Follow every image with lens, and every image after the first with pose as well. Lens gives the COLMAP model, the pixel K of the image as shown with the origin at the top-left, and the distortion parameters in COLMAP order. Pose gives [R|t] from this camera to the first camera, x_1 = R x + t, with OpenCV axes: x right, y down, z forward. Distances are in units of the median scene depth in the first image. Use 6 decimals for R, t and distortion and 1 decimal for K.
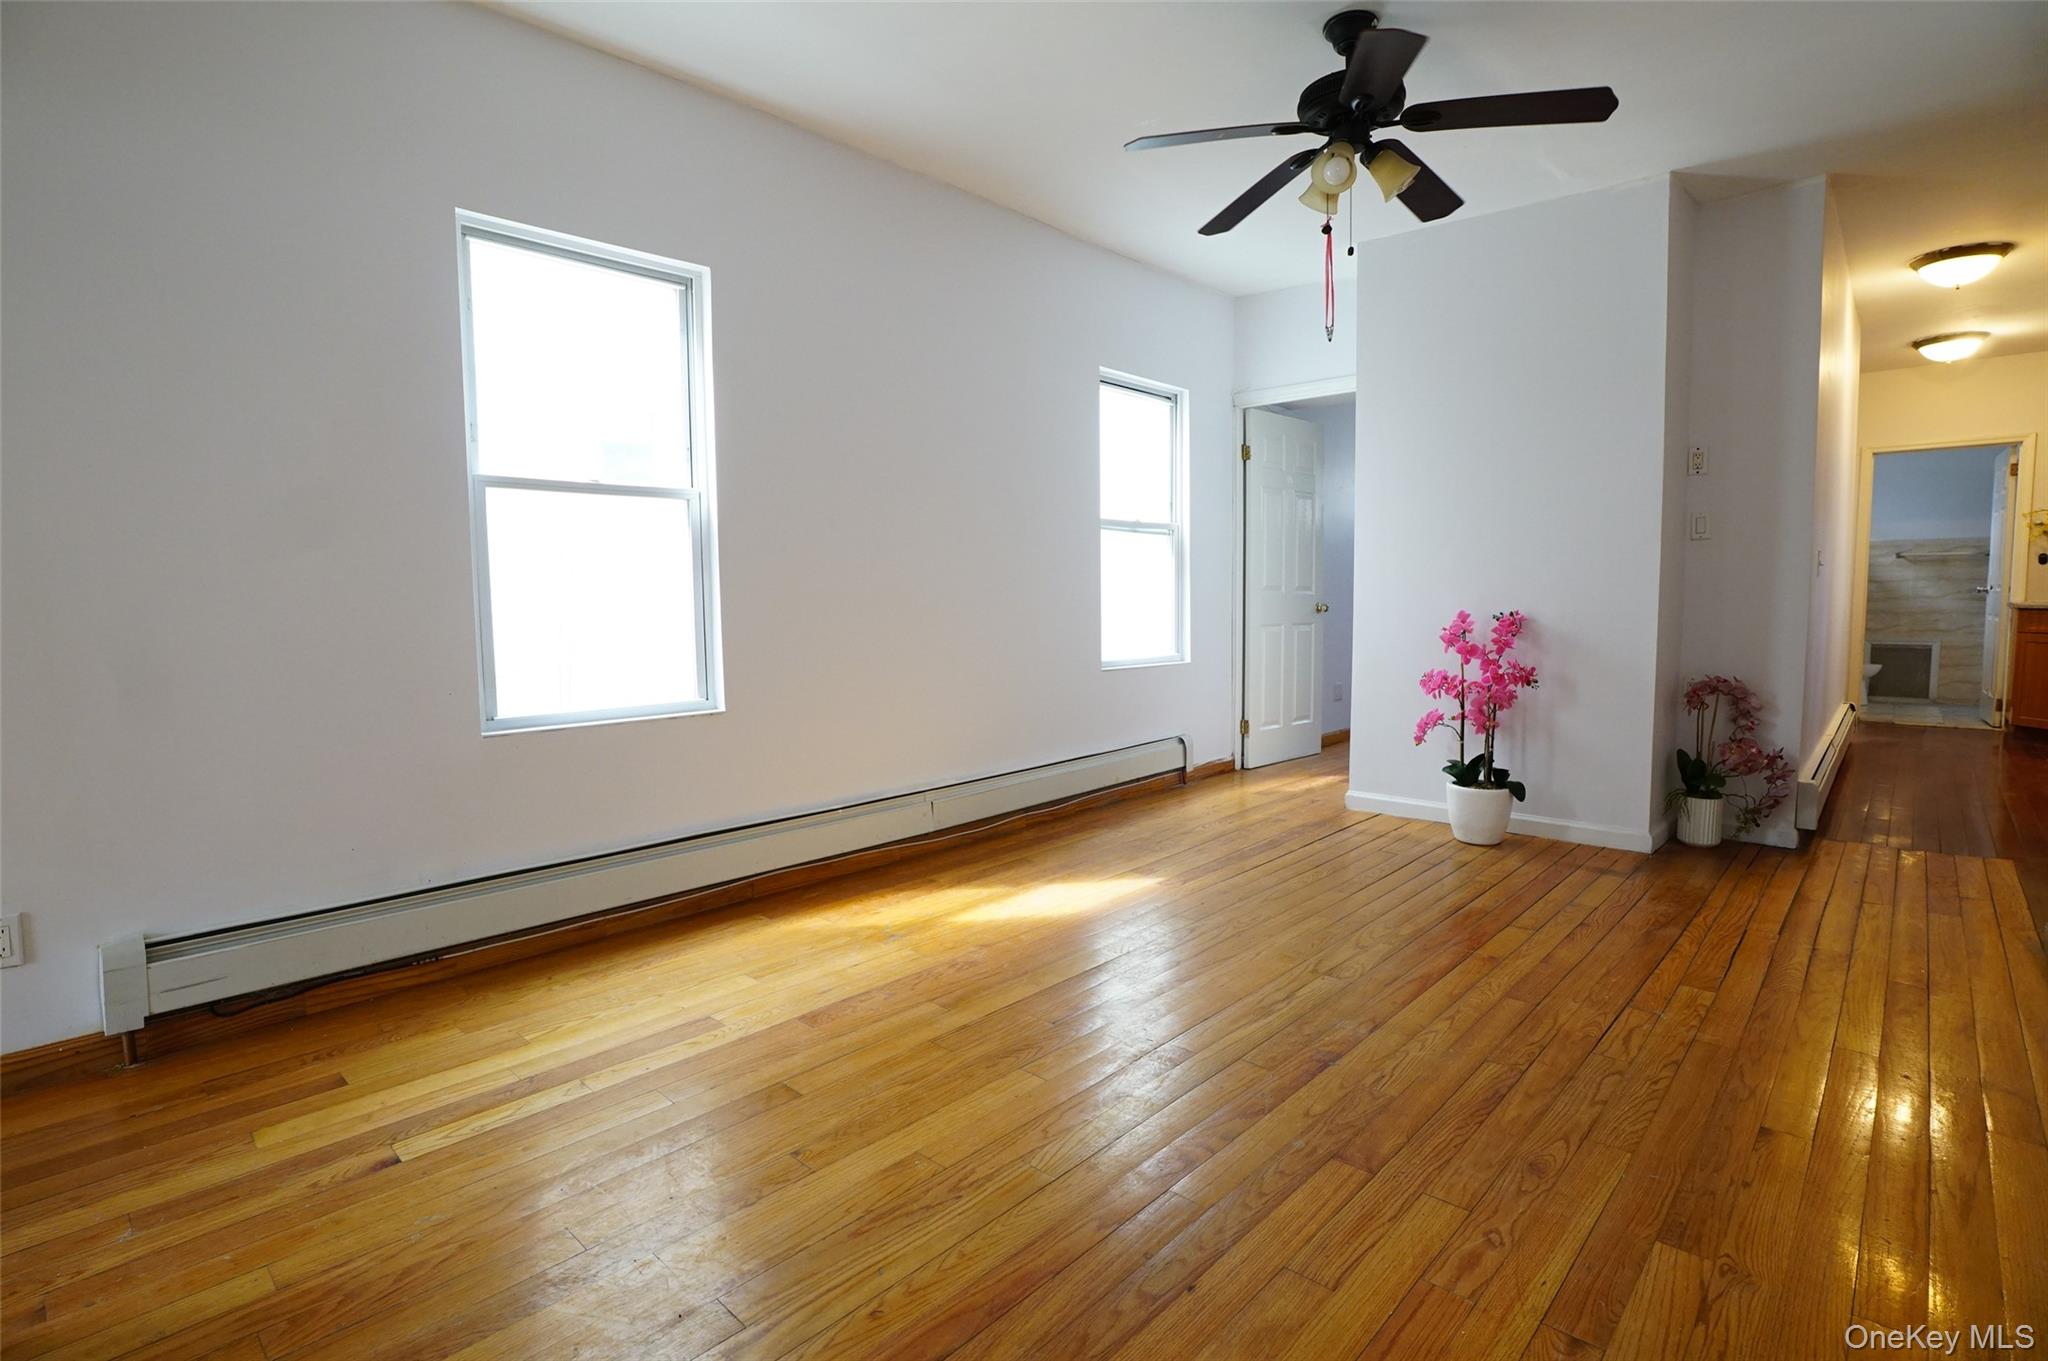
lens RADIAL K [[988.7, 0, 1011.1], [0, 988.7, 682.8], [0, 0, 1]] dist [-0.046644, 0.011562]
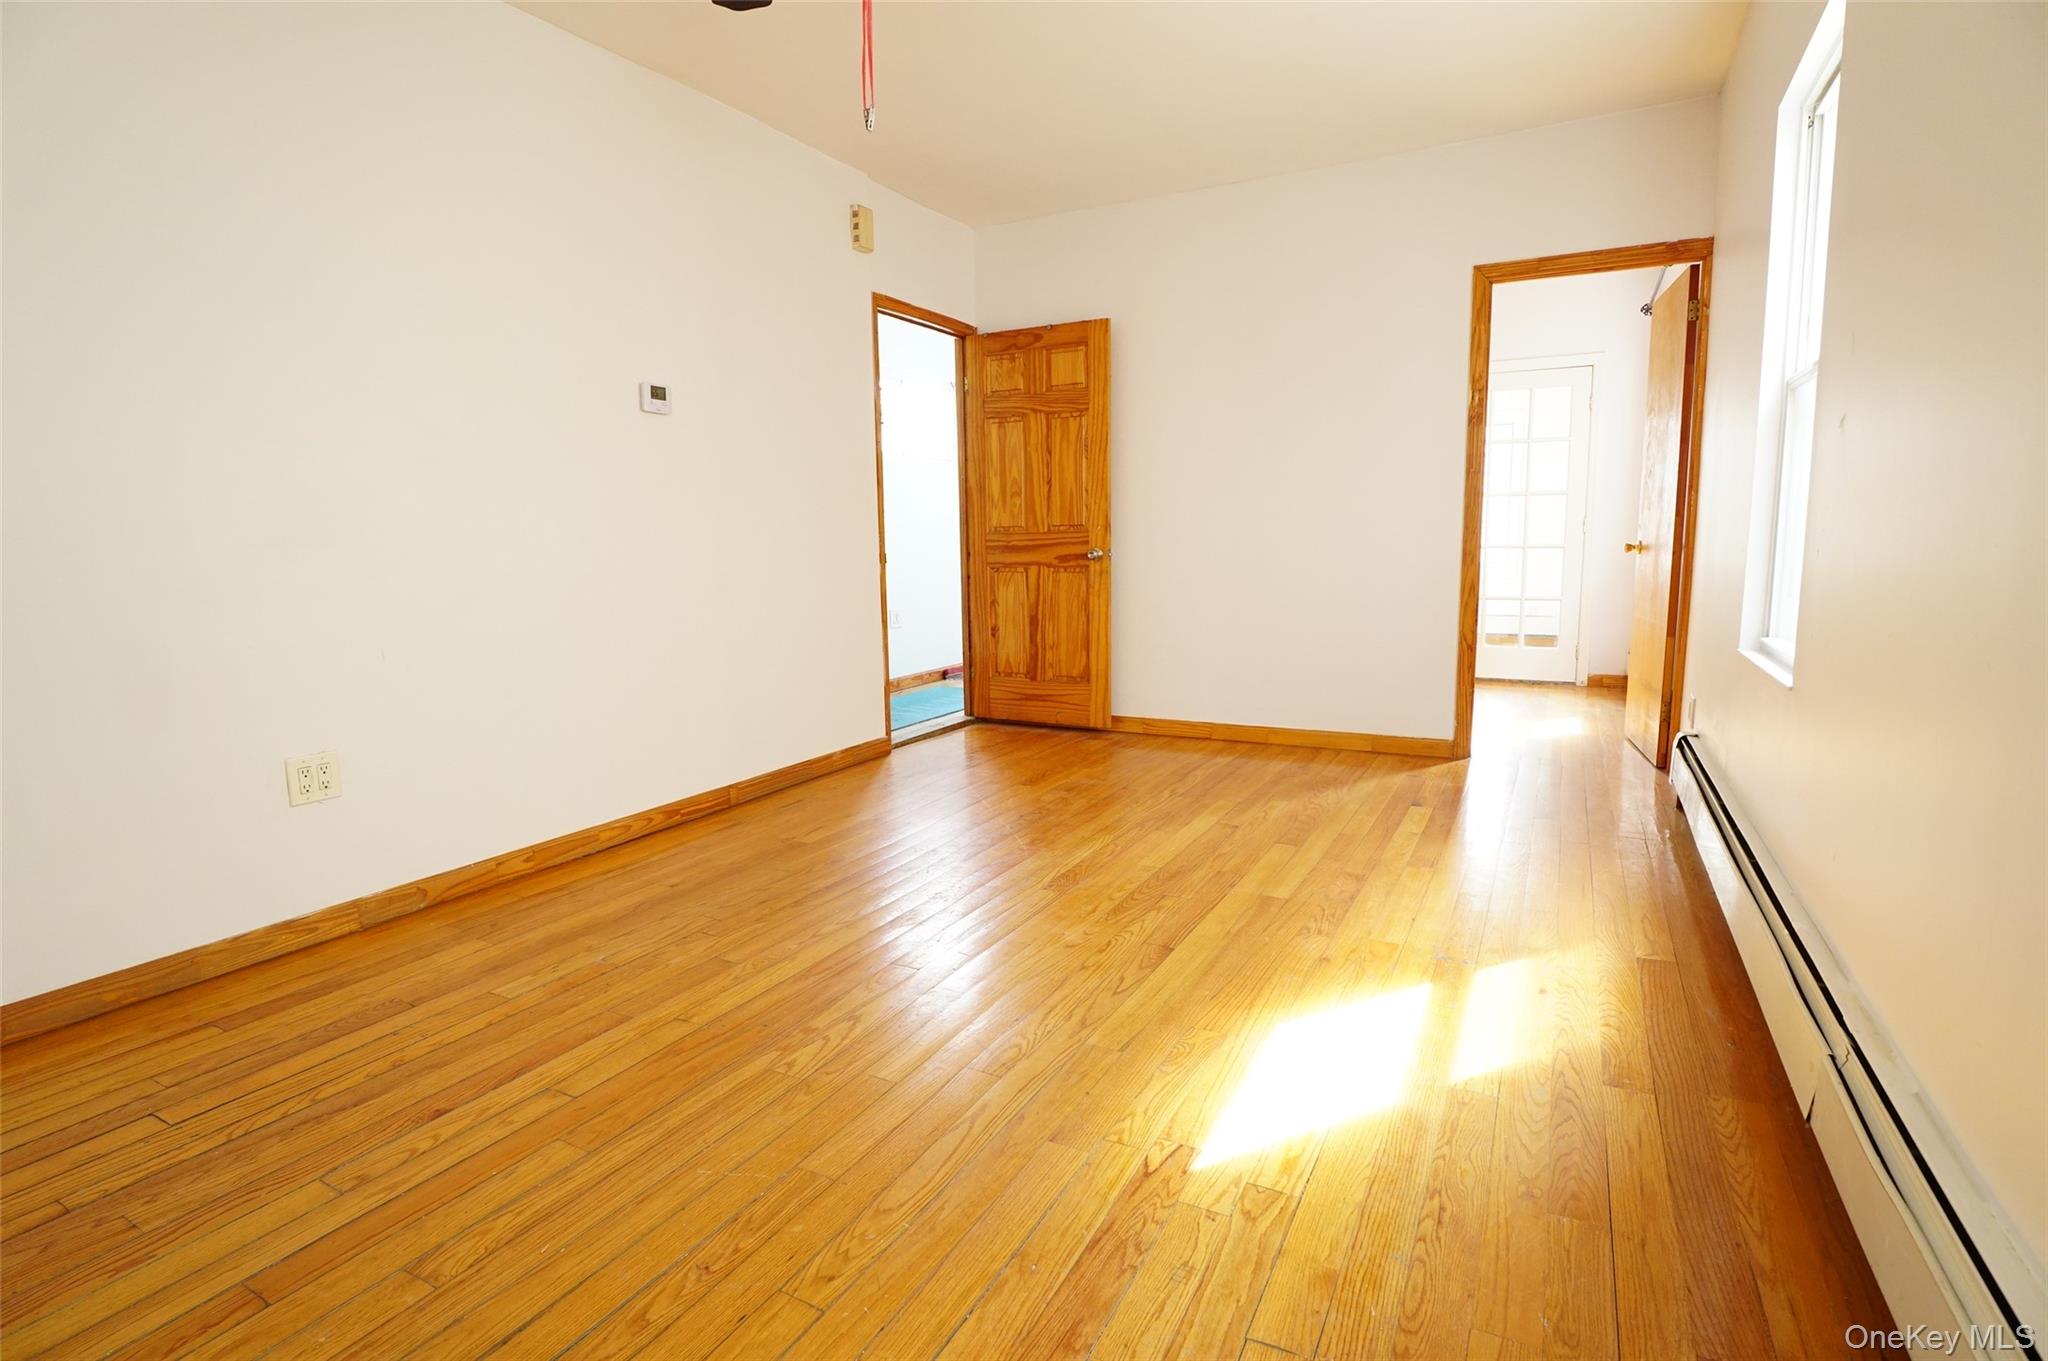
lens RADIAL K [[988.7, 0, 1011.1], [0, 988.7, 682.8], [0, 0, 1]] dist [-0.046644, 0.011562]
pose [[-0.968516, 0.065179, -0.240266, 0.420527], [0.010648, 0.975080, 0.221597, -0.139724], [0.248723, 0.212062, -0.945075, 1.742728]]
